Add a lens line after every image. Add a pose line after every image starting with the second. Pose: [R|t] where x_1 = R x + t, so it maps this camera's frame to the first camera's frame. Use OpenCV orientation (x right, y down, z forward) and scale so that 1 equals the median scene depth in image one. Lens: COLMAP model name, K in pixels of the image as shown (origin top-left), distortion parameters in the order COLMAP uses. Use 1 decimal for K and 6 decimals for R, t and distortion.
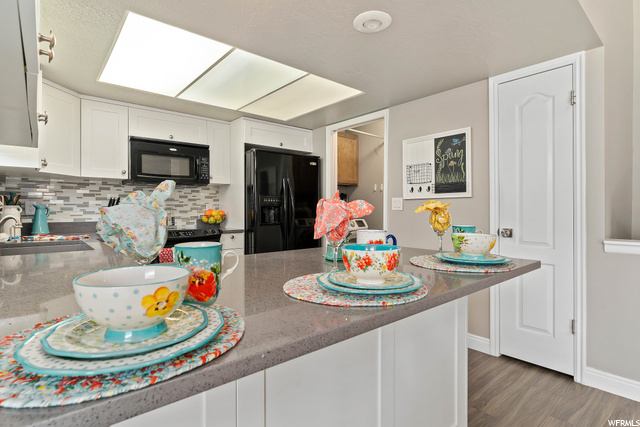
lens RADIAL K [[324.5, 0, 320.0], [0, 324.5, 213.5], [0, 0, 1]] dist [-0.002799, -0.000467]
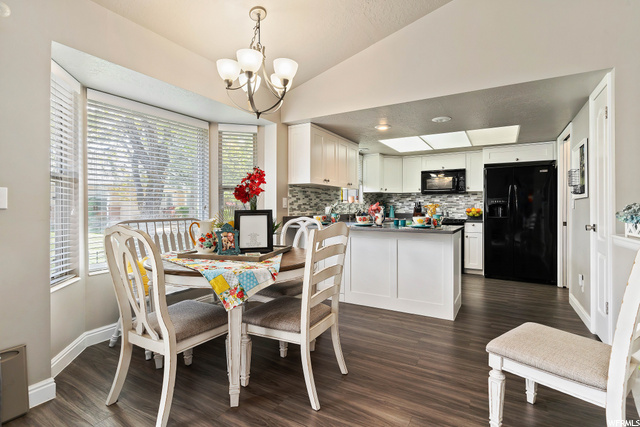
lens RADIAL K [[315.6, 0, 318.5], [0, 315.6, 208.5], [0, 0, 1]] dist [0.004041, 0.000271]
pose [[0.329568, 0.005626, -0.944115, 0.968560], [-0.017052, 0.999855, 0.000005, 0.004480], [0.943978, 0.016098, 0.329616, -0.231277]]
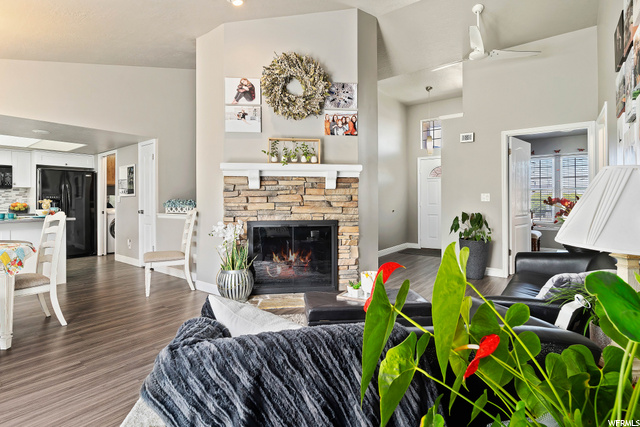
lens RADIAL K [[317.7, 0, 317.1], [0, 317.7, 195.0], [0, 0, 1]] dist [-0.004482, -0.001116]
pose [[0.978969, -0.003238, 0.203981, 0.968591], [0.009713, 0.999480, -0.030750, 0.017164], [-0.203775, 0.032085, 0.978492, -1.050731]]
